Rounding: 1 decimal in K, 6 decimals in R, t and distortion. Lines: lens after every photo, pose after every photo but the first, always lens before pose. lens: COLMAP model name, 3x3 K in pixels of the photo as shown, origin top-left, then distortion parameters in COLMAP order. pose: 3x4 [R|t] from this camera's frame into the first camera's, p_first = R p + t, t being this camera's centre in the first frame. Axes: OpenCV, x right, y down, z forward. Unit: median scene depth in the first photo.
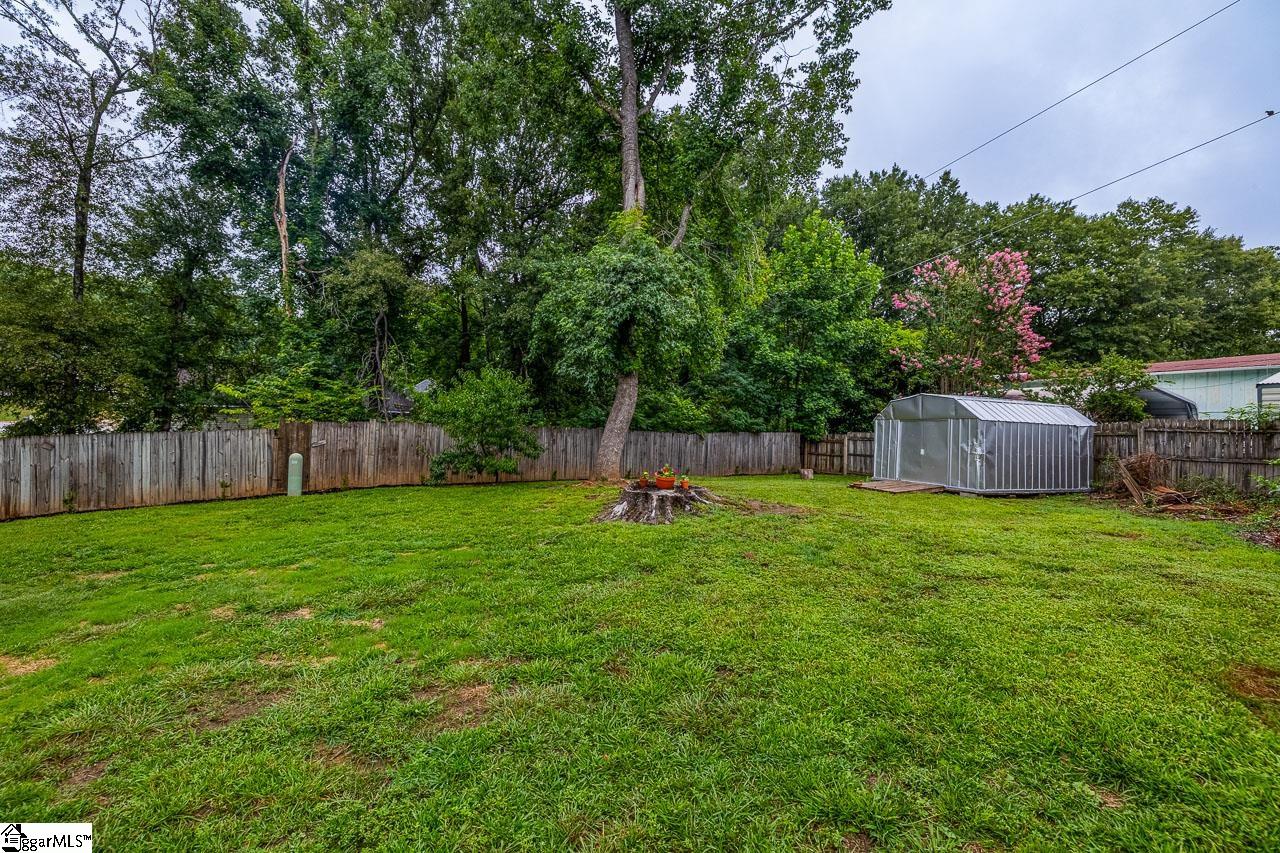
lens RADIAL K [[540.5, 0, 634.7], [0, 540.5, 413.6], [0, 0, 1]] dist [0.002056, -0.000667]
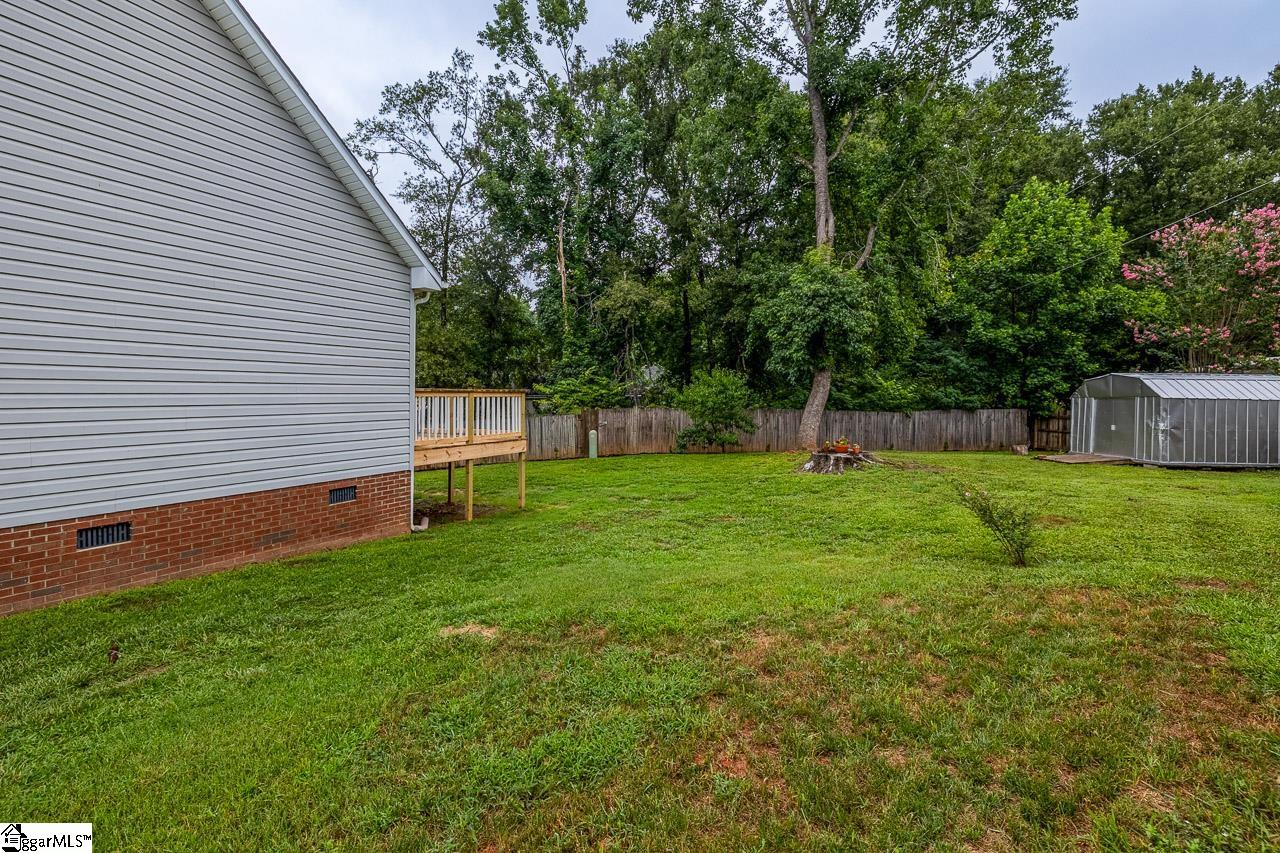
lens RADIAL K [[594.7, 0, 623.9], [0, 594.7, 404.8], [0, 0, 1]] dist [0.003258, -0.000836]
pose [[0.922002, -0.019290, -0.386704, 0.067087], [0.029592, 0.999348, 0.020704, -0.020266], [0.386053, -0.030532, 0.921971, -0.340968]]
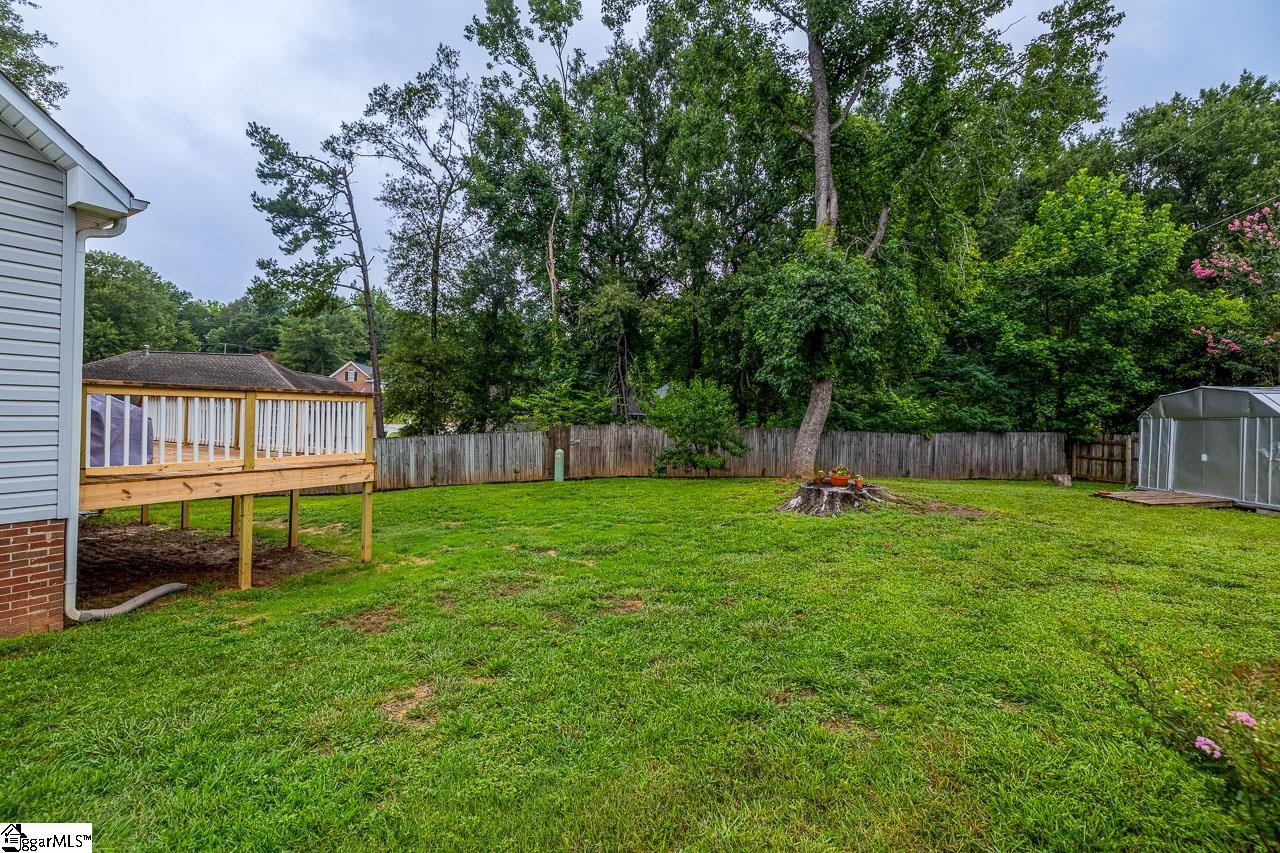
lens RADIAL K [[540.5, 0, 636.0], [0, 540.5, 415.4], [0, 0, 1]] dist [0.002056, -0.000667]
pose [[0.904619, -0.013627, -0.426003, 0.074221], [0.016490, 0.999859, 0.003033, -0.007215], [0.425902, -0.009769, 0.904717, -0.080312]]
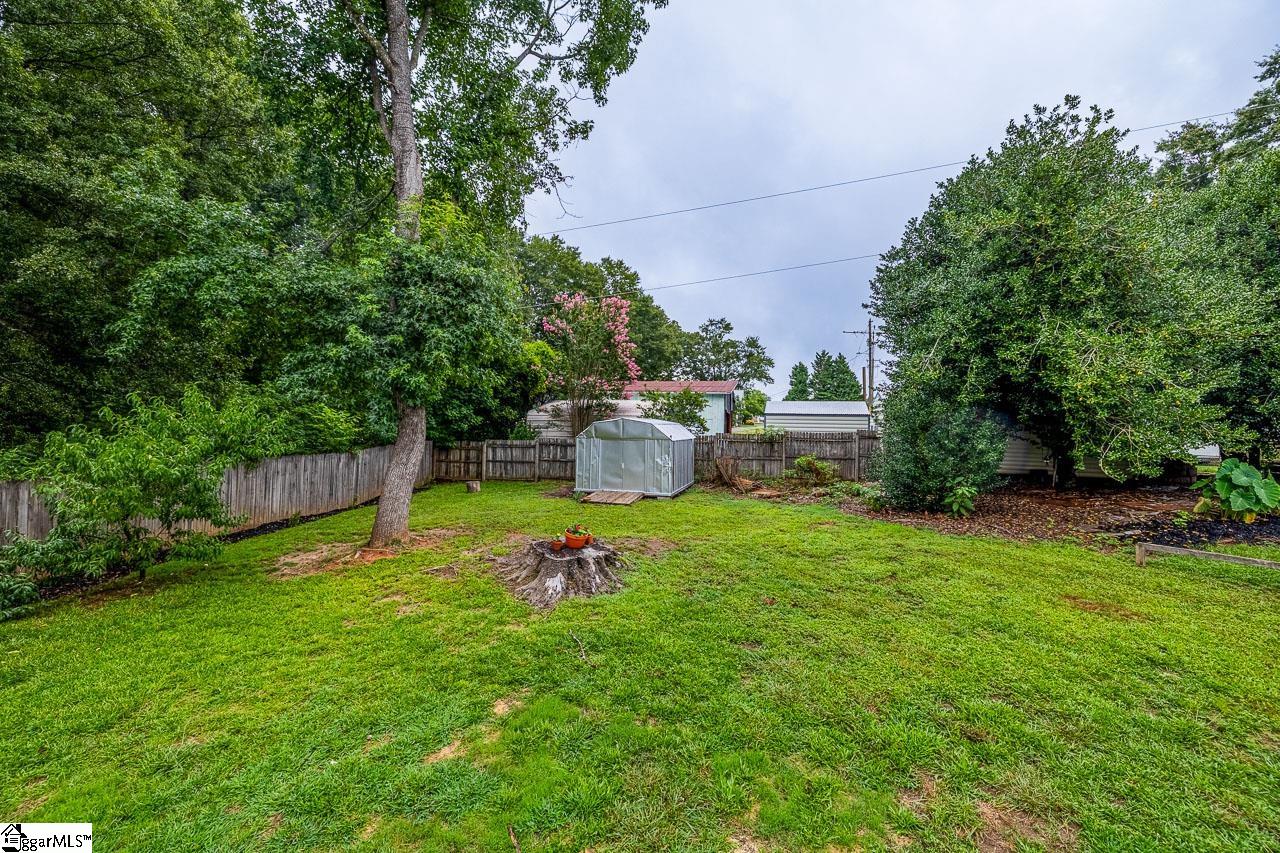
lens RADIAL K [[540.5, 0, 629.1], [0, 540.5, 409.6], [0, 0, 1]] dist [0.002056, -0.000667]
pose [[0.608327, -0.003857, 0.793677, -0.308867], [-0.019838, 0.999602, 0.020063, -0.058273], [-0.793438, -0.027950, 0.608009, 0.183762]]
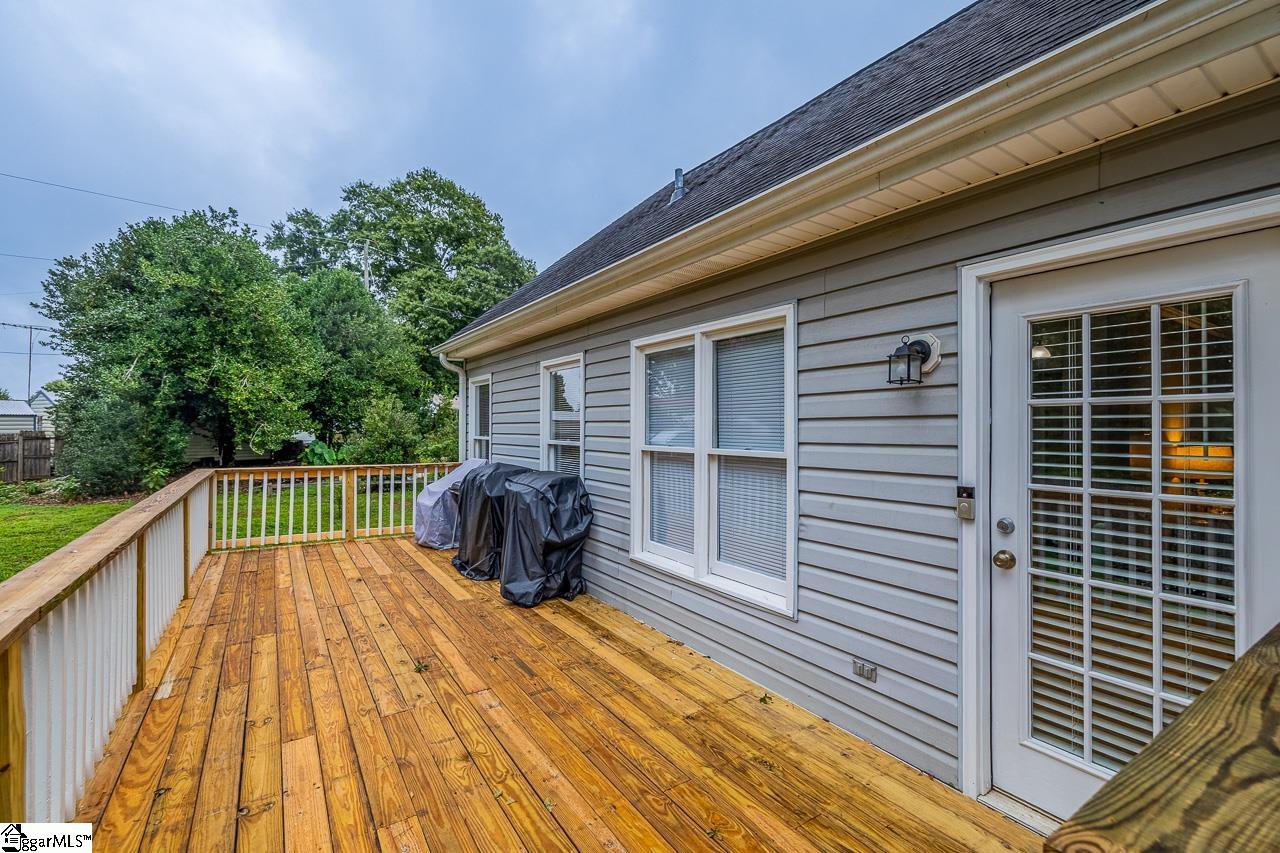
lens RADIAL K [[540.5, 0, 618.4], [0, 540.5, 423.5], [0, 0, 1]] dist [0.002056, -0.000667]
pose [[-0.612761, -0.026662, 0.789819, -0.692177], [-0.035785, 0.999342, 0.005971, -0.066381], [-0.789458, -0.024605, -0.613311, 0.207850]]
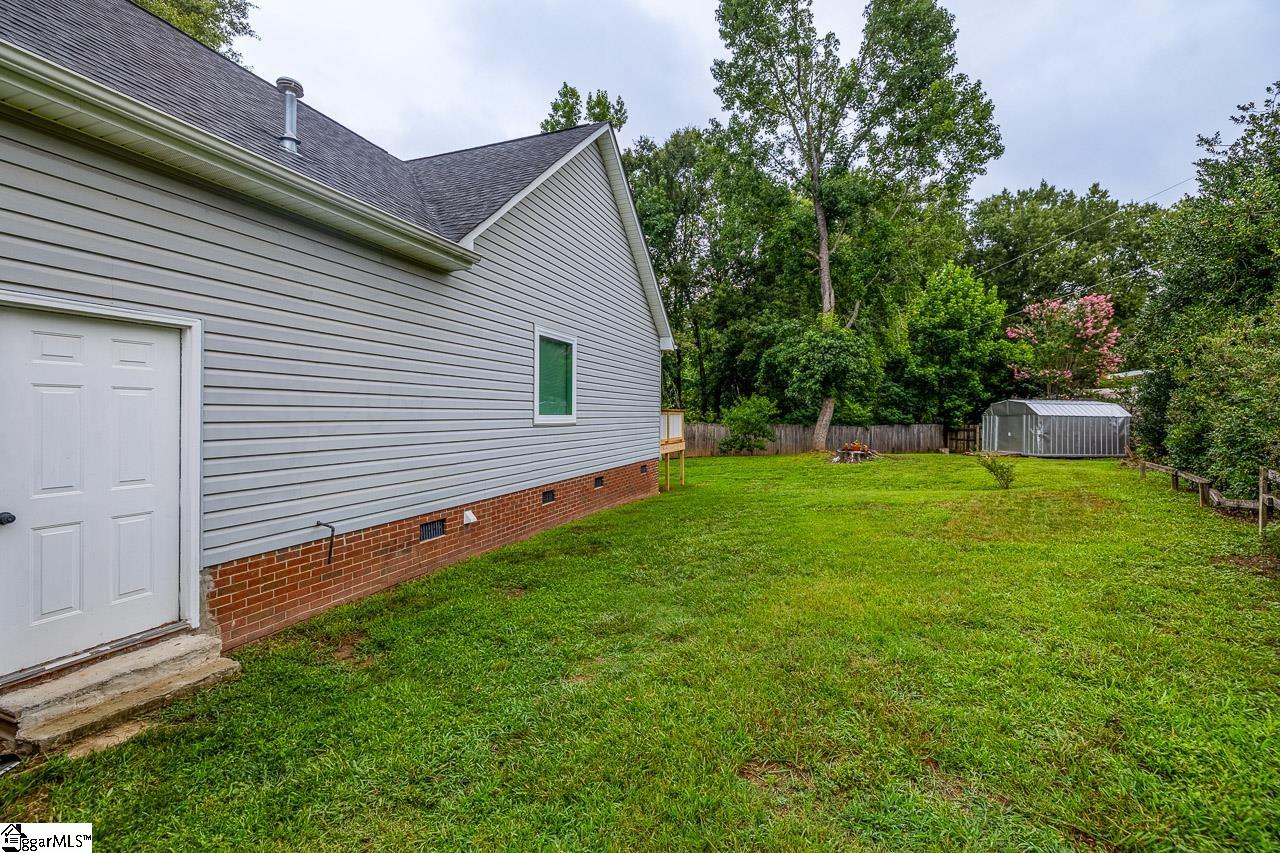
lens RADIAL K [[540.5, 0, 641.8], [0, 540.5, 420.0], [0, 0, 1]] dist [0.002056, -0.000667]
pose [[0.967418, -0.024694, -0.251978, -0.114589], [0.029869, 0.999414, 0.016733, -0.026597], [0.251417, -0.023714, 0.967588, -0.681344]]
